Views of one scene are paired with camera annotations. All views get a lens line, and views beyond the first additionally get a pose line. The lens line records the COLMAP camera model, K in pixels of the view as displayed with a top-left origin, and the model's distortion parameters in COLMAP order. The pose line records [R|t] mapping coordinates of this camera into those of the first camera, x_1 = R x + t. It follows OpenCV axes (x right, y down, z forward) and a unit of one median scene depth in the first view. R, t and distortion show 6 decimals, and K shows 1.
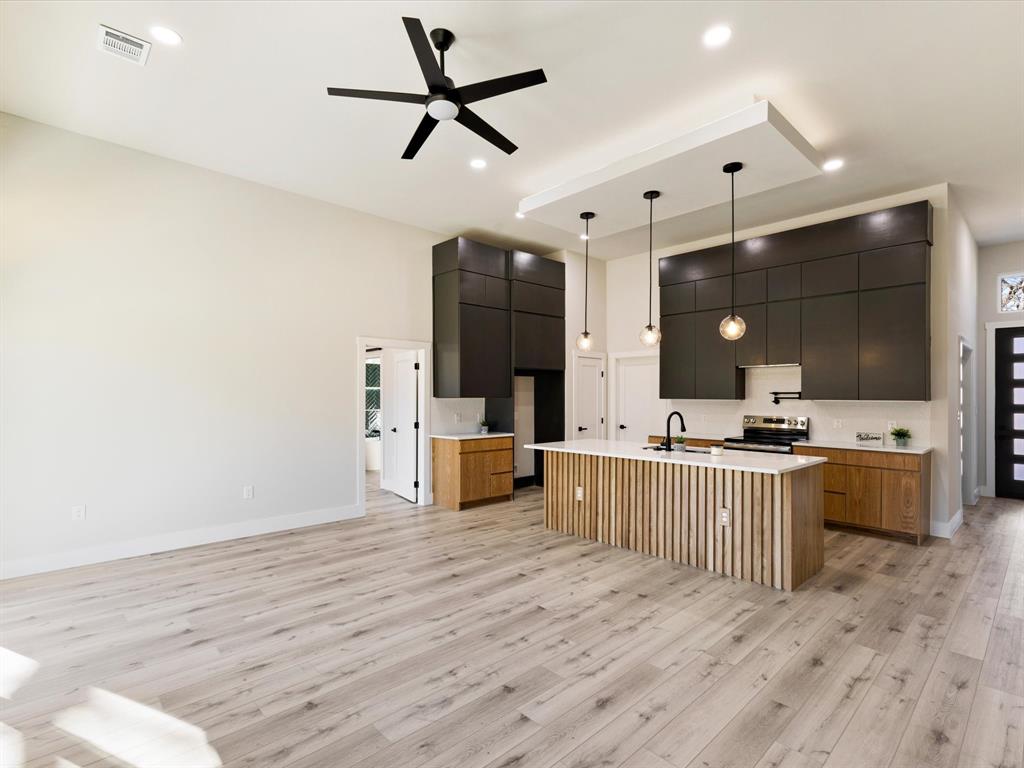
lens RADIAL K [[497.1, 0, 514.7], [0, 497.1, 394.0], [0, 0, 1]] dist [0.001093, -0.000032]
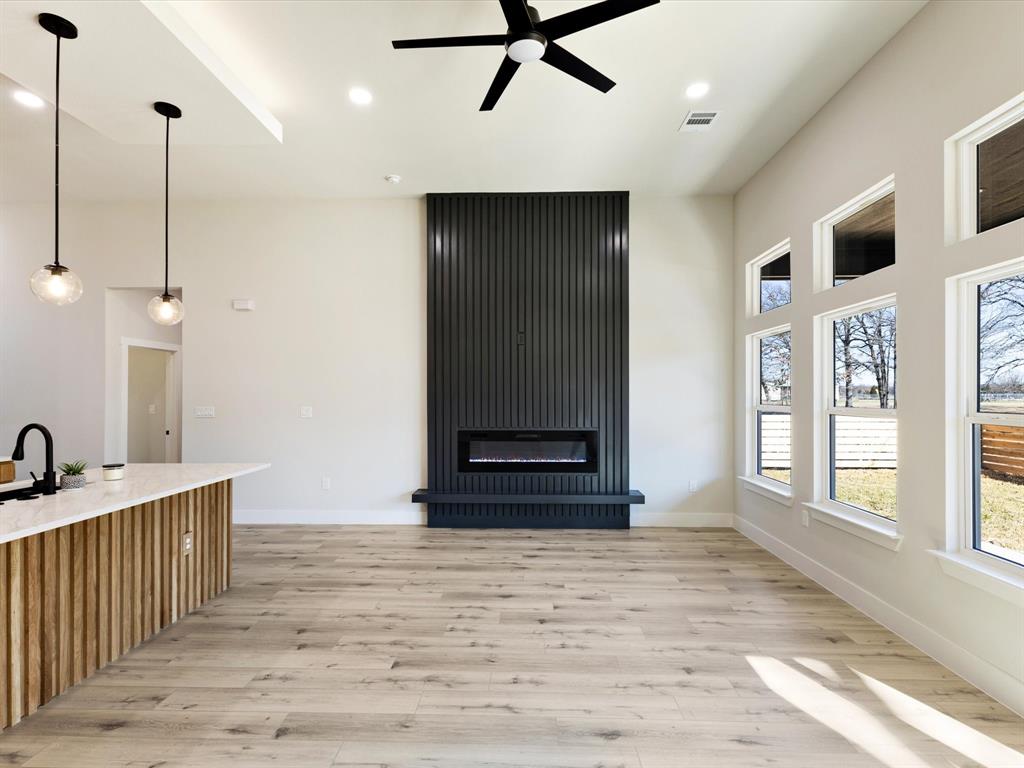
lens RADIAL K [[497.1, 0, 514.7], [0, 497.1, 394.0], [0, 0, 1]] dist [0.001093, -0.000032]
pose [[-0.701781, -0.000962, 0.712392, -0.700033], [-0.002336, 0.999997, -0.000951, 0.000326], [-0.712389, -0.002332, -0.701781, 1.548025]]
